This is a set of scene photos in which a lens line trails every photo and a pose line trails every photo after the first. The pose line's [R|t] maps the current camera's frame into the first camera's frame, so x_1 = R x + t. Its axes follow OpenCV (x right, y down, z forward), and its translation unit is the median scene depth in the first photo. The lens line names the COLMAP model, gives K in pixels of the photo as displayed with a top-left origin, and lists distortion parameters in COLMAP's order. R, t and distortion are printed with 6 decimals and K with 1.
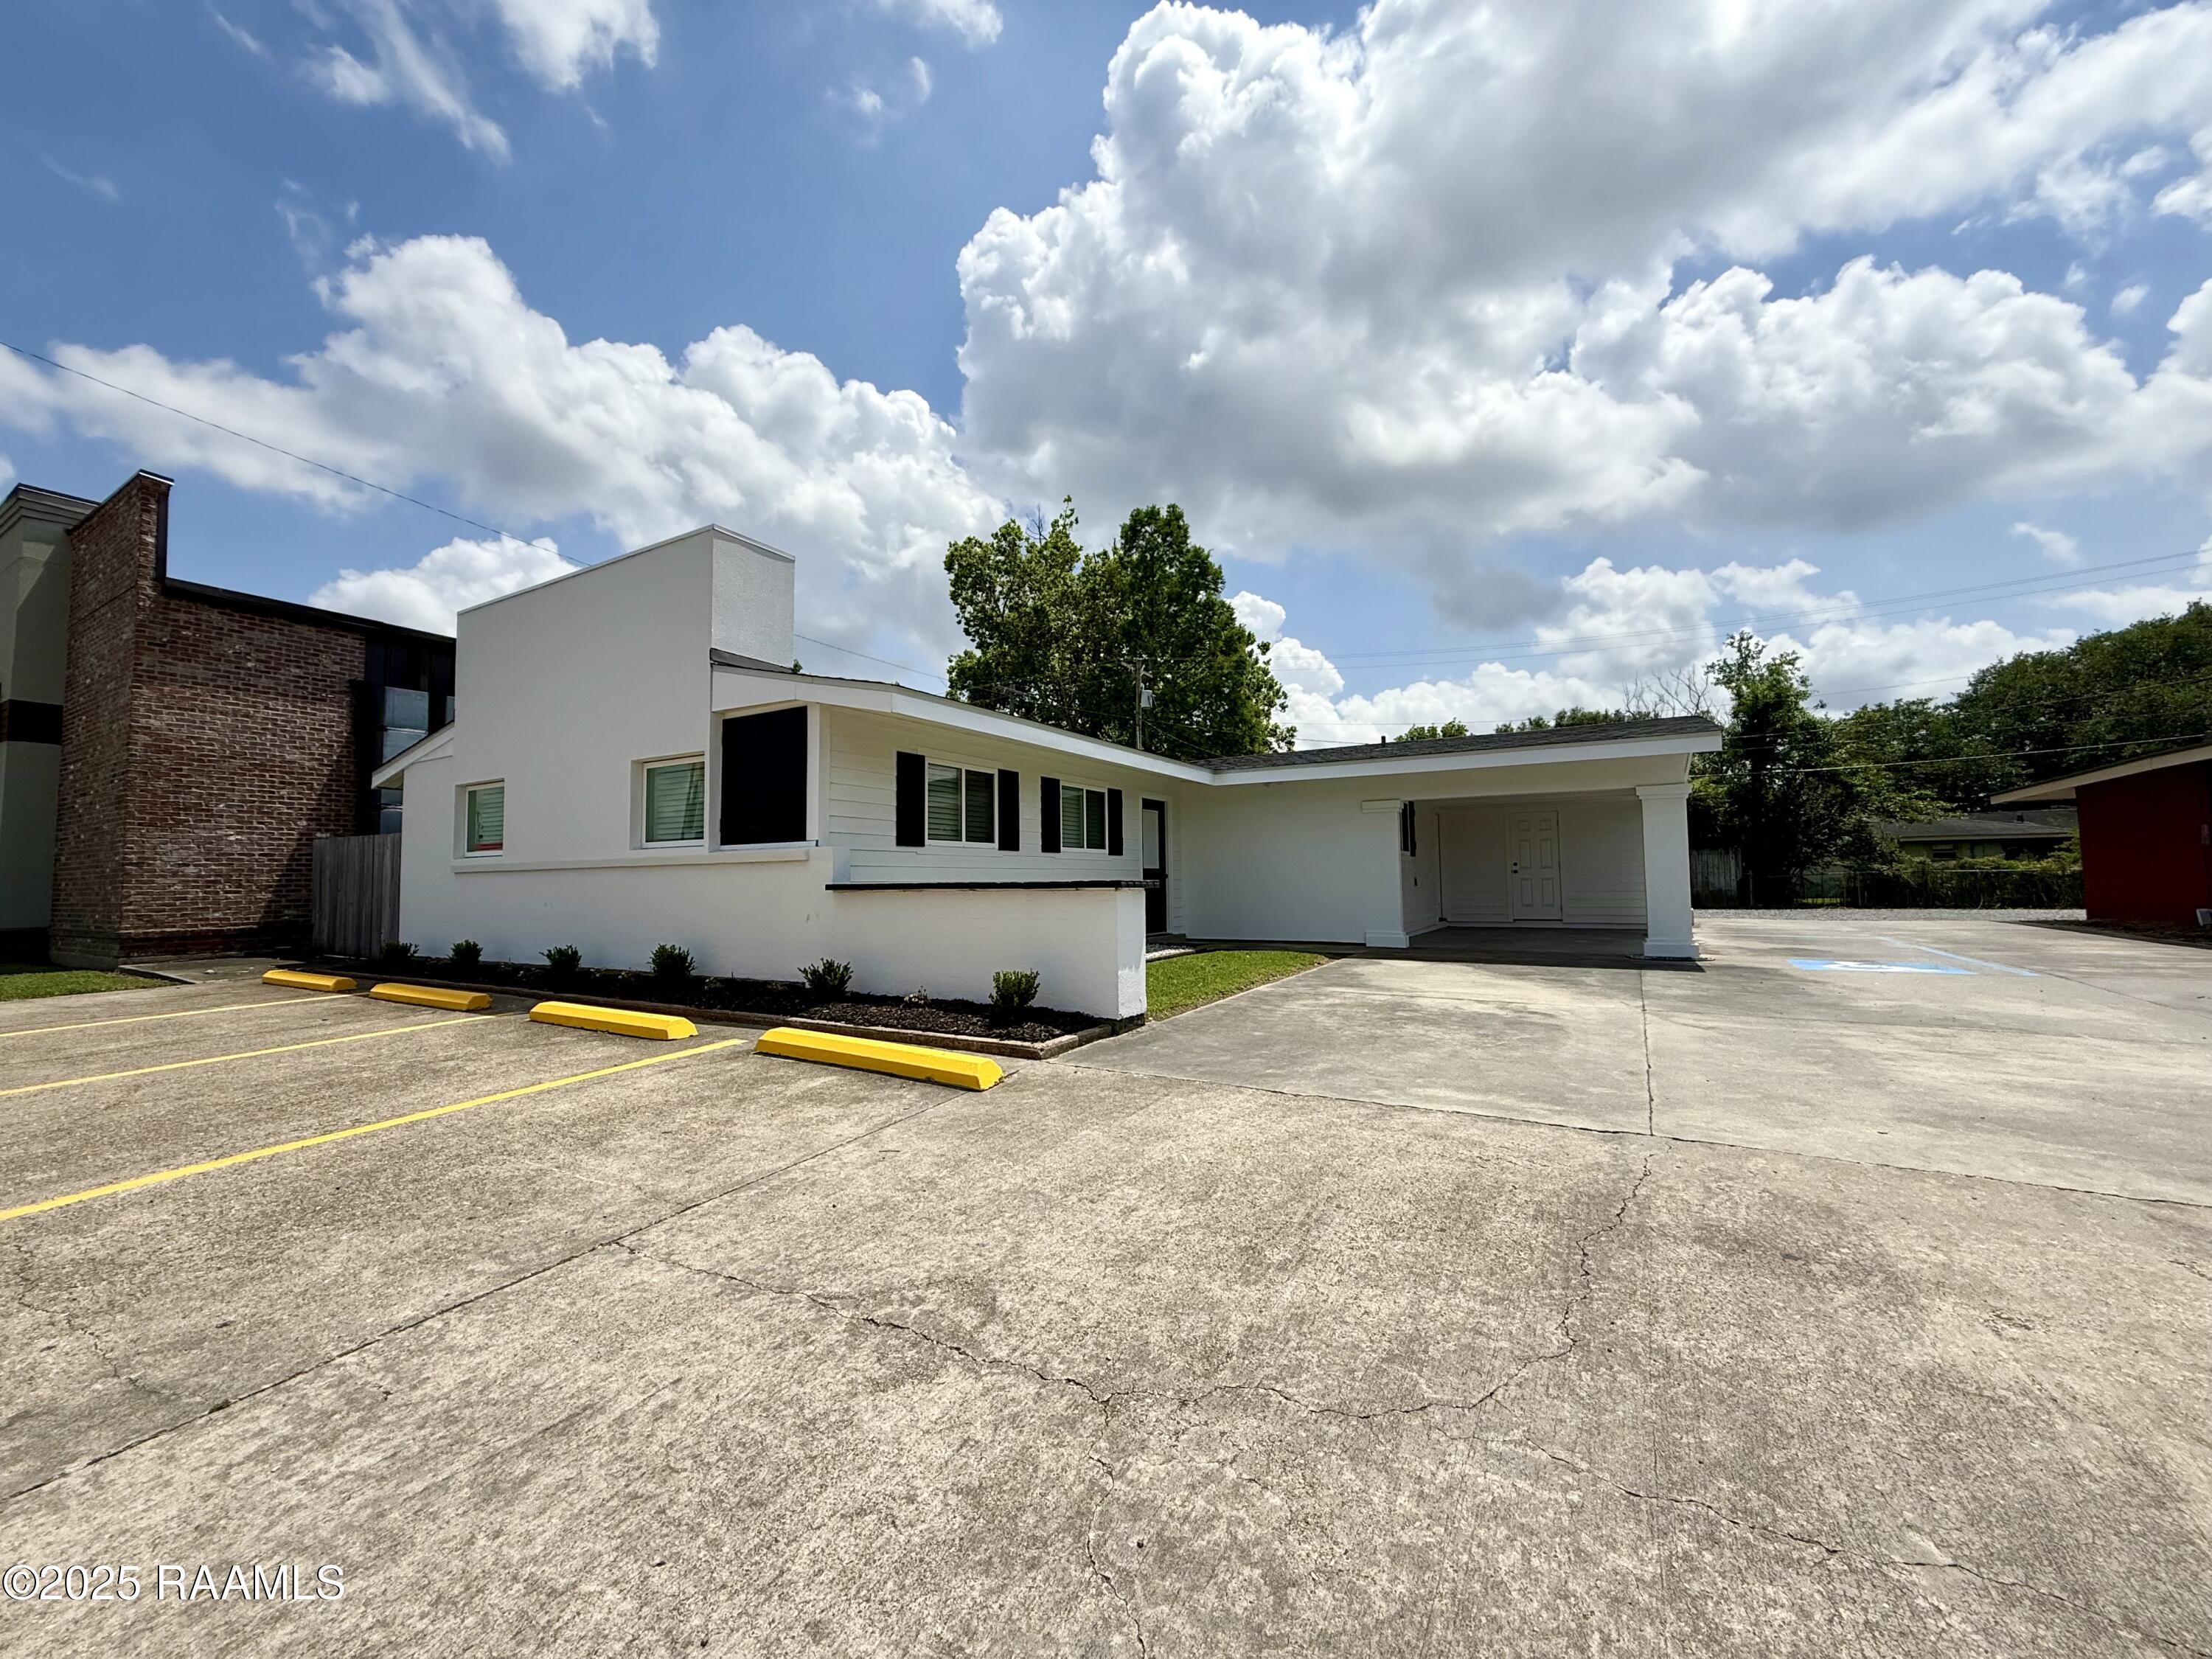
lens RADIAL K [[874.7, 0, 1104.3], [0, 874.7, 822.9], [0, 0, 1]] dist [0.000636, 0.000653]
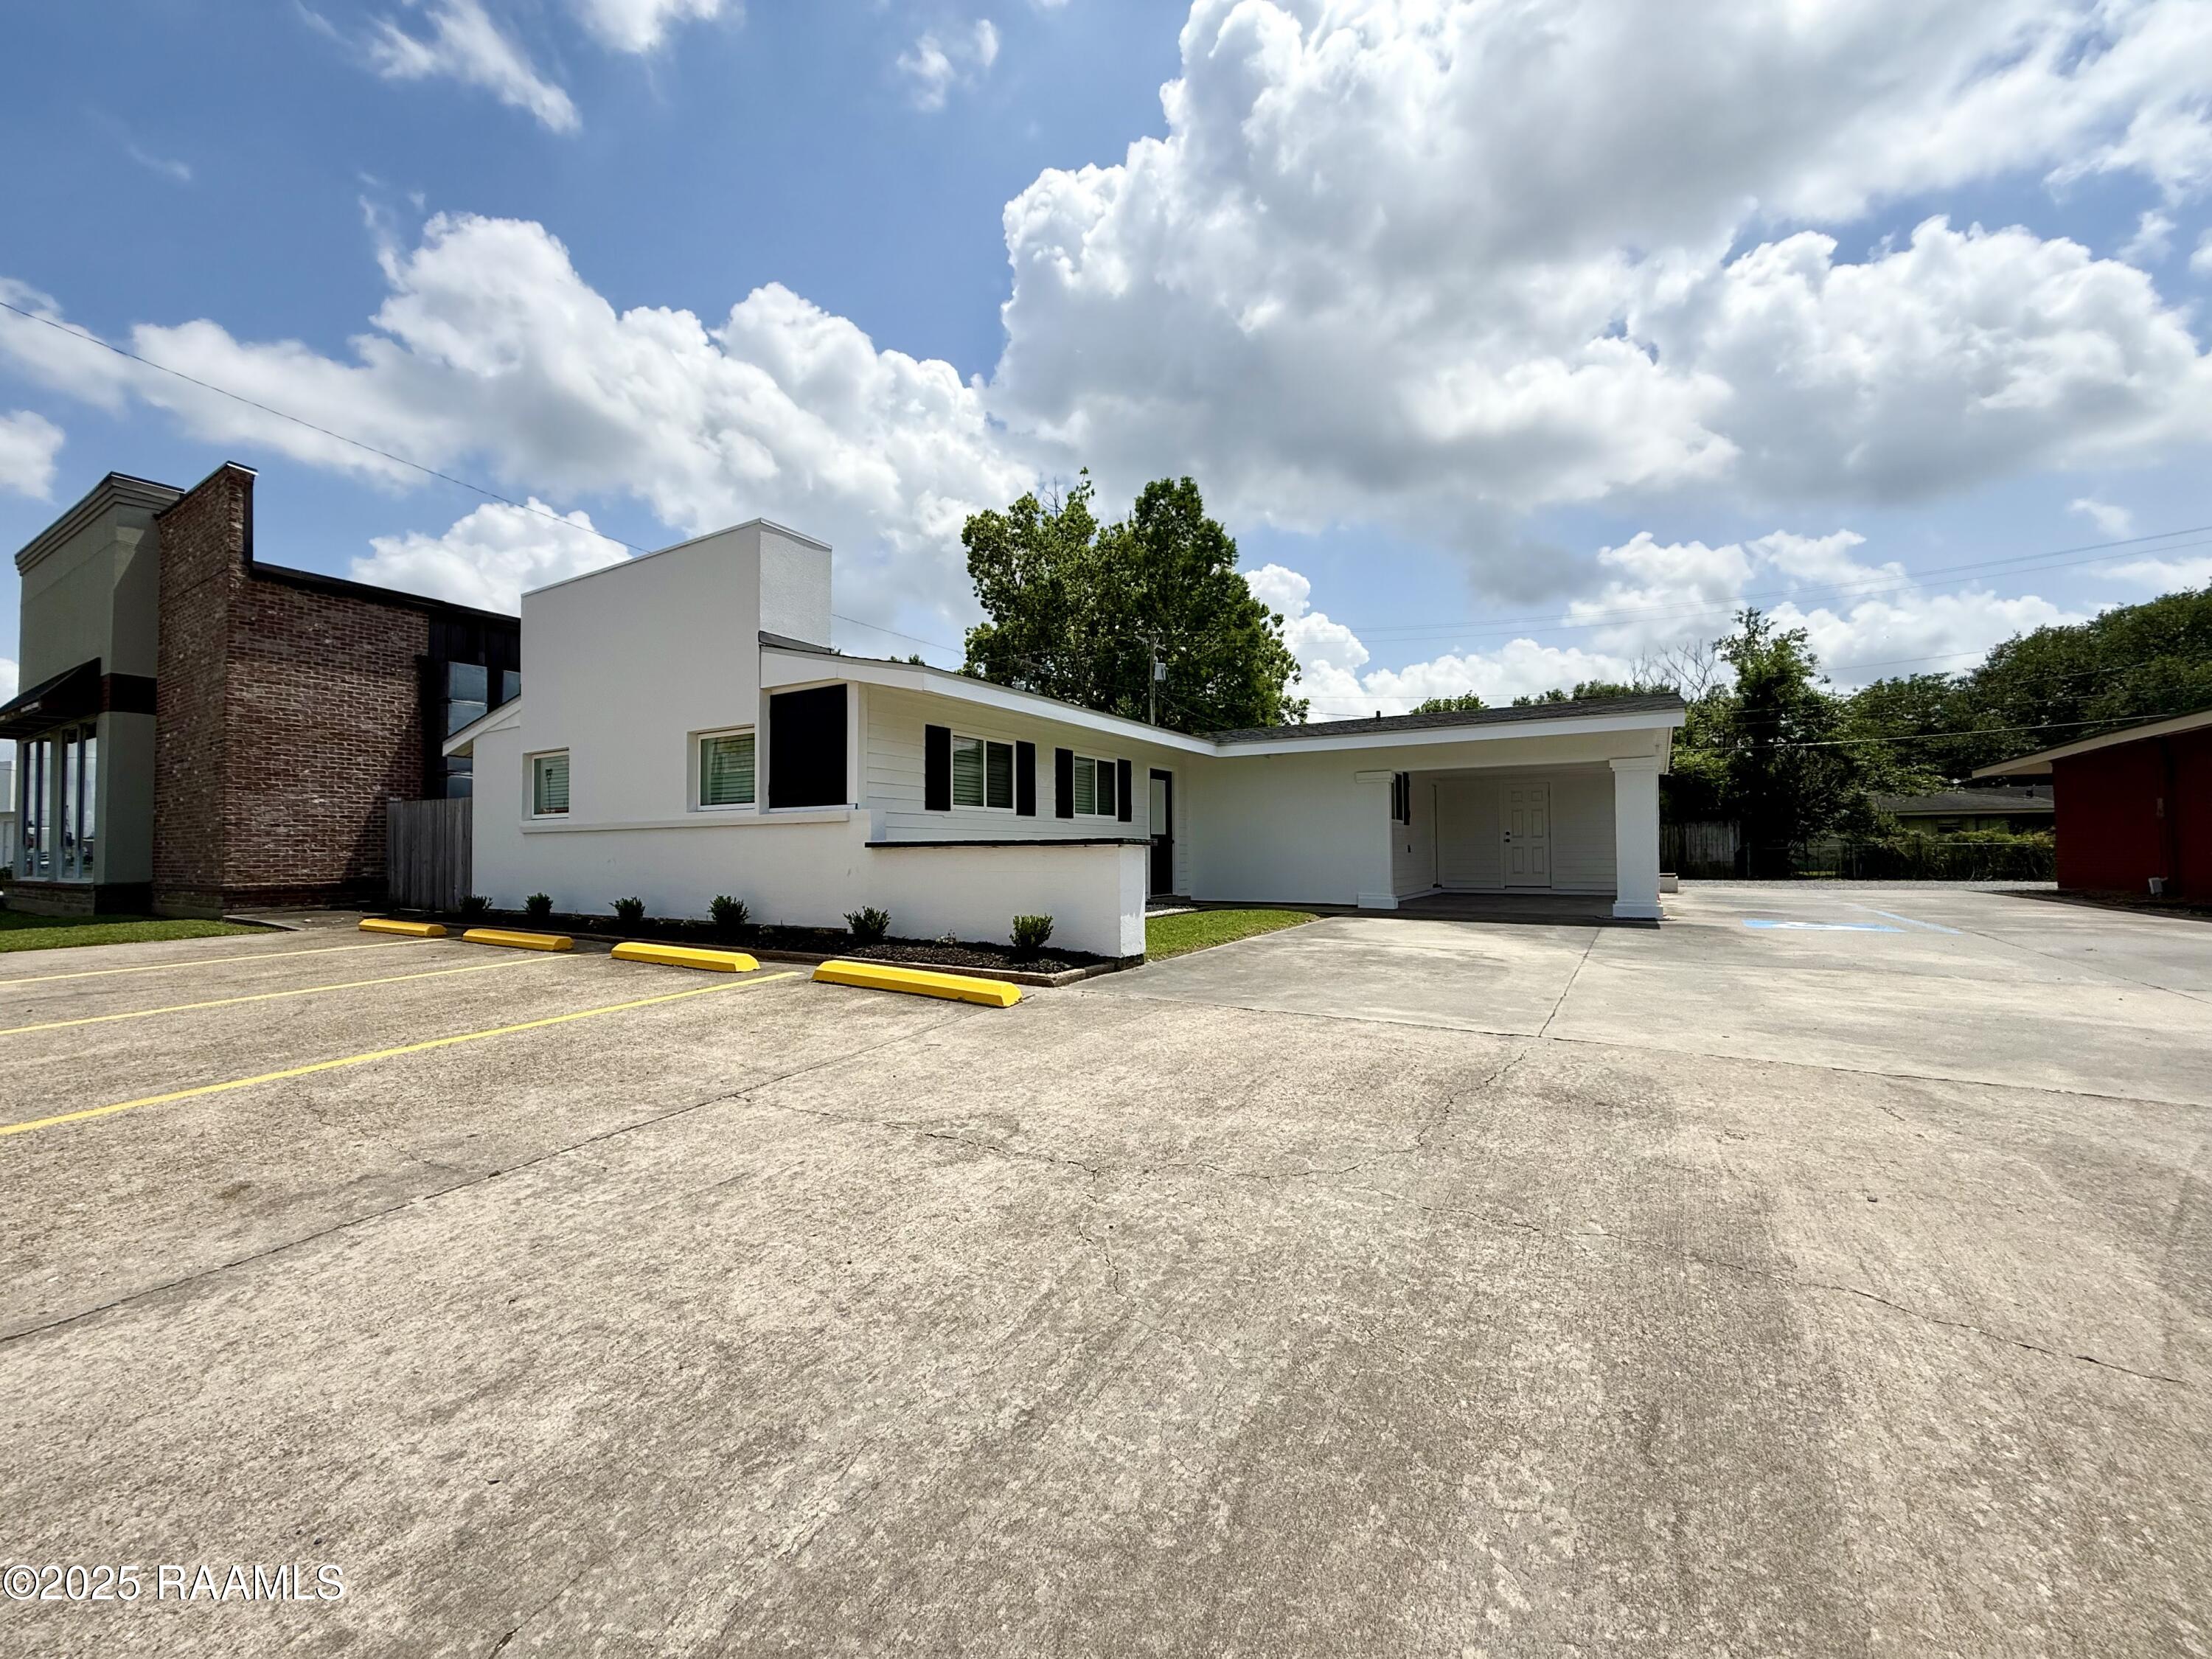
lens RADIAL K [[874.7, 0, 1101.0], [0, 874.7, 826.2], [0, 0, 1]] dist [0.000636, 0.000653]
pose [[0.999757, 0.005926, -0.021248, 0.006900], [-0.005152, 0.999327, 0.036309, 0.003994], [0.021449, -0.036191, 0.999115, -0.076844]]
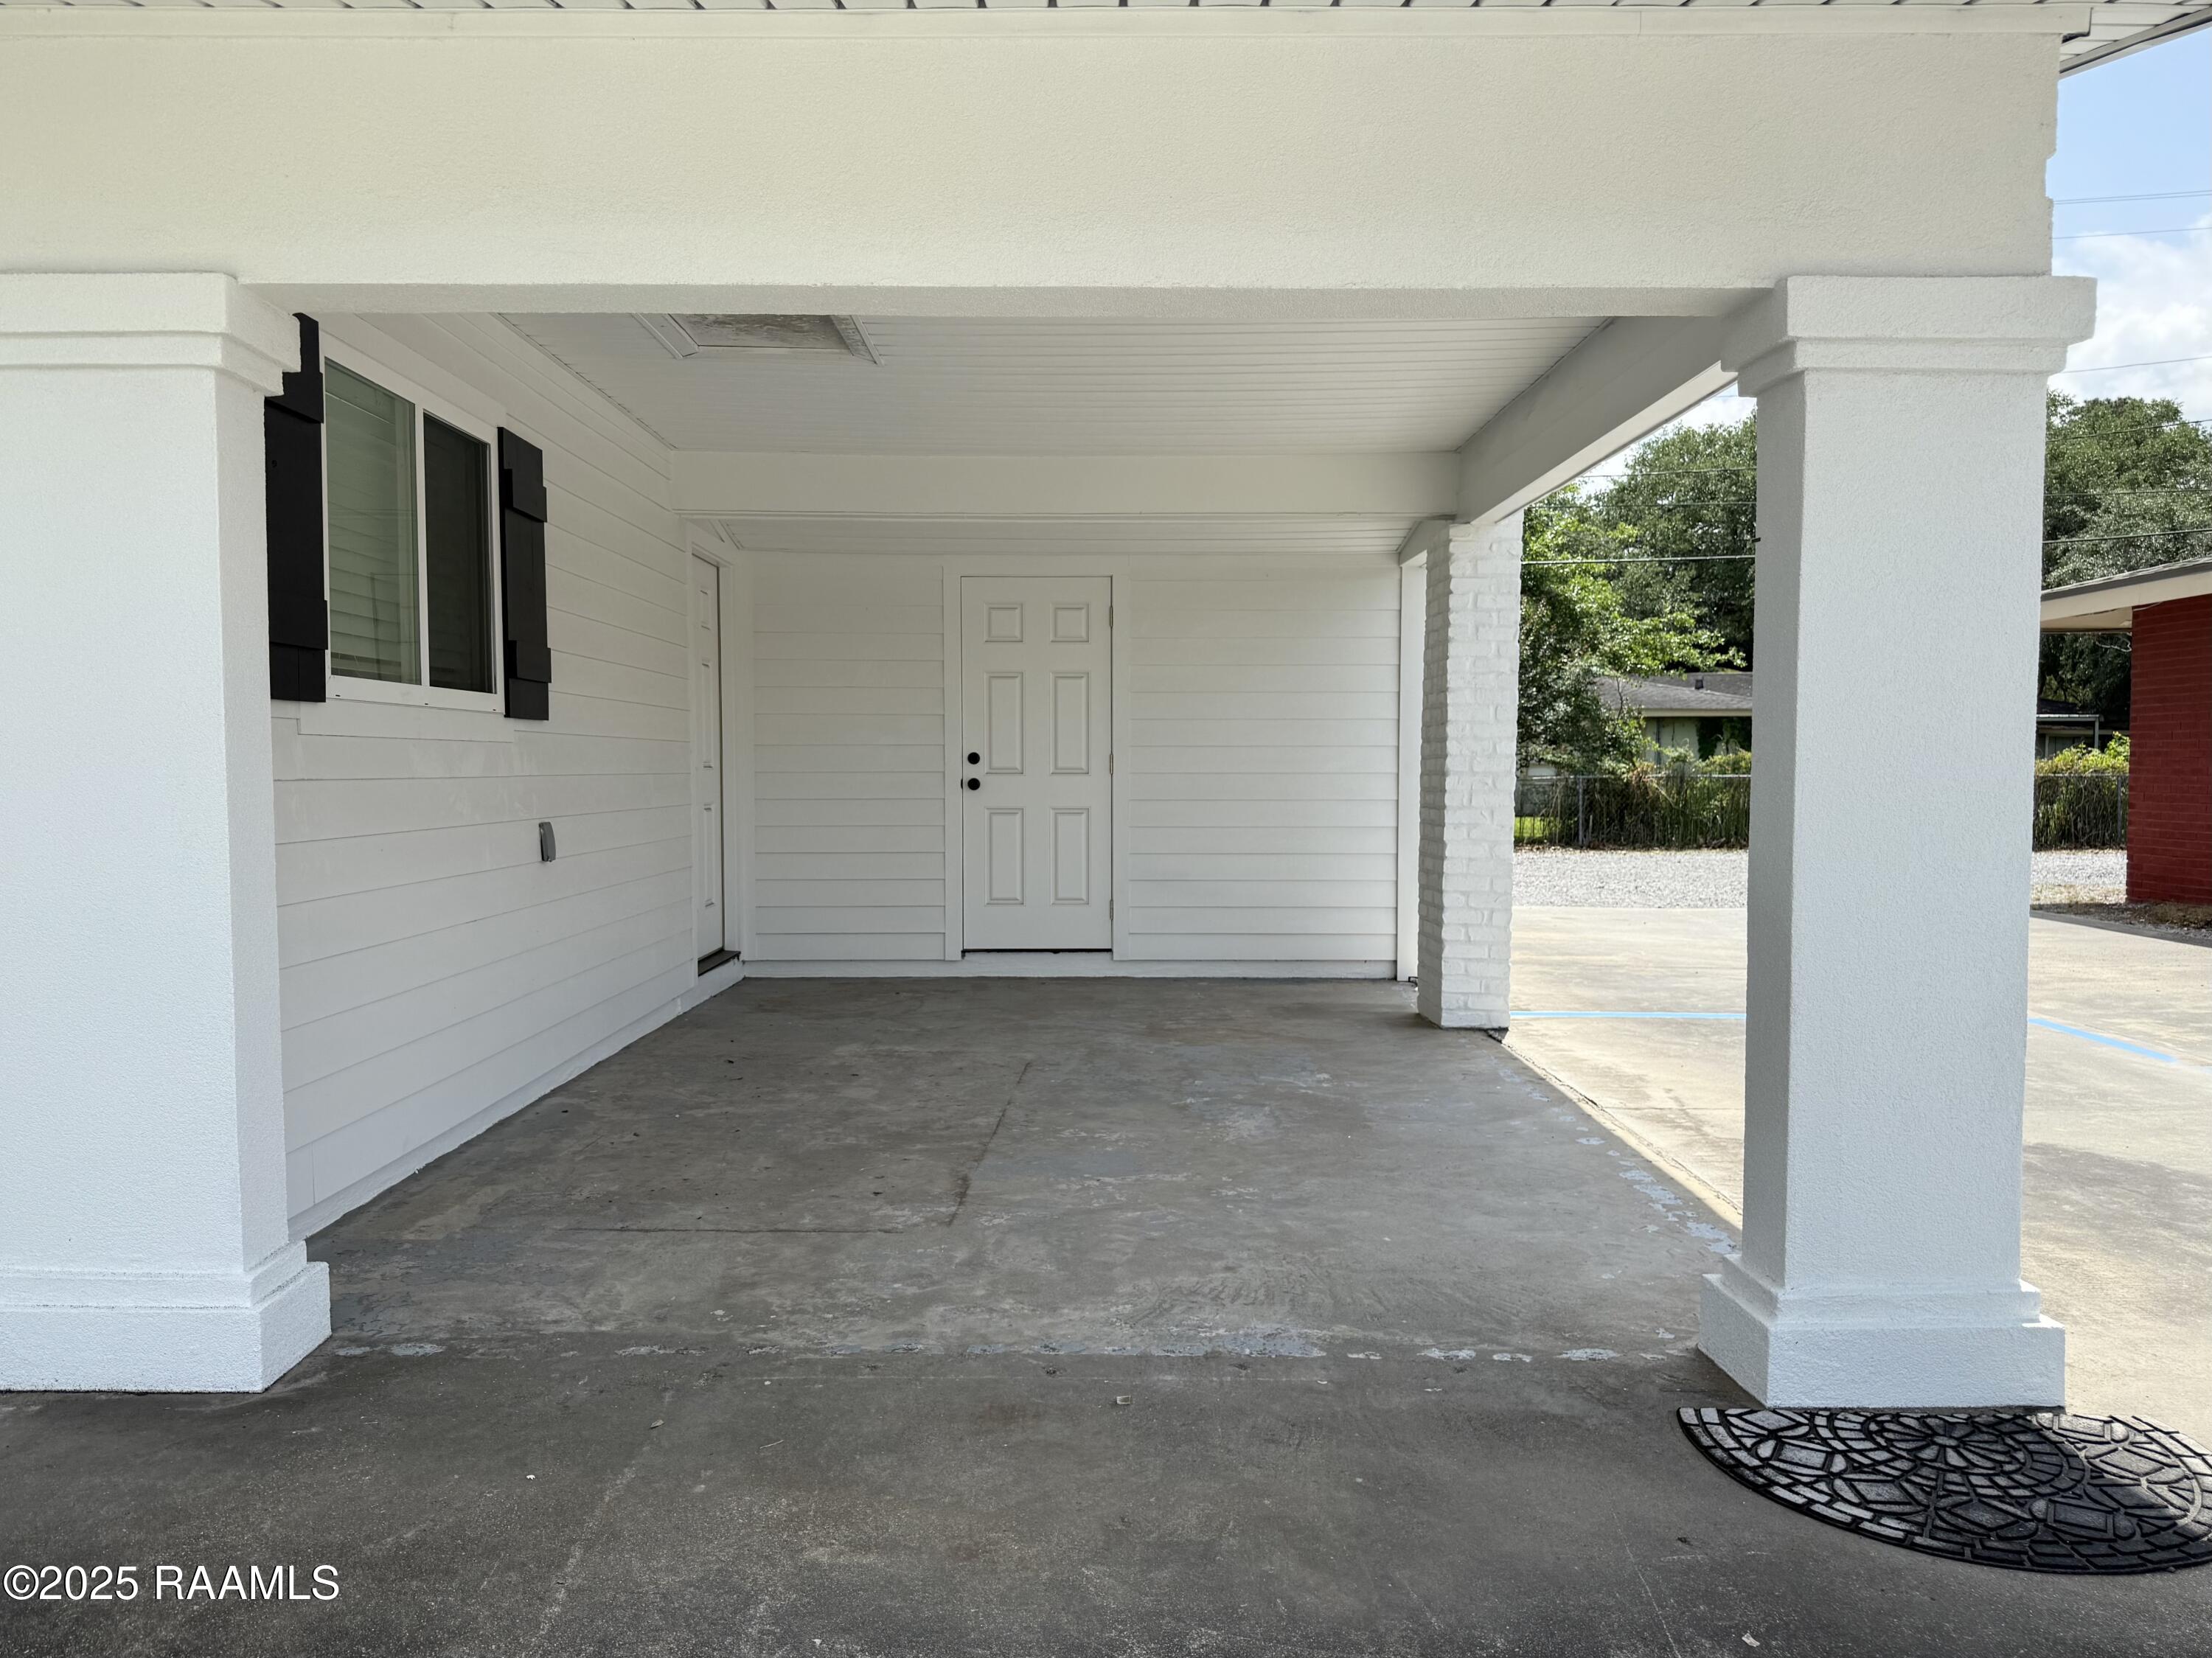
lens RADIAL K [[1553.7, 0, 1110.5], [0, 1553.7, 827.4], [0, 0, 1]] dist [0.004229, 0.000039]
pose [[0.856100, -0.010545, 0.516703, 0.341677], [-0.045312, 0.994410, 0.095368, 0.026712], [-0.514821, -0.105057, 0.850837, 0.752972]]
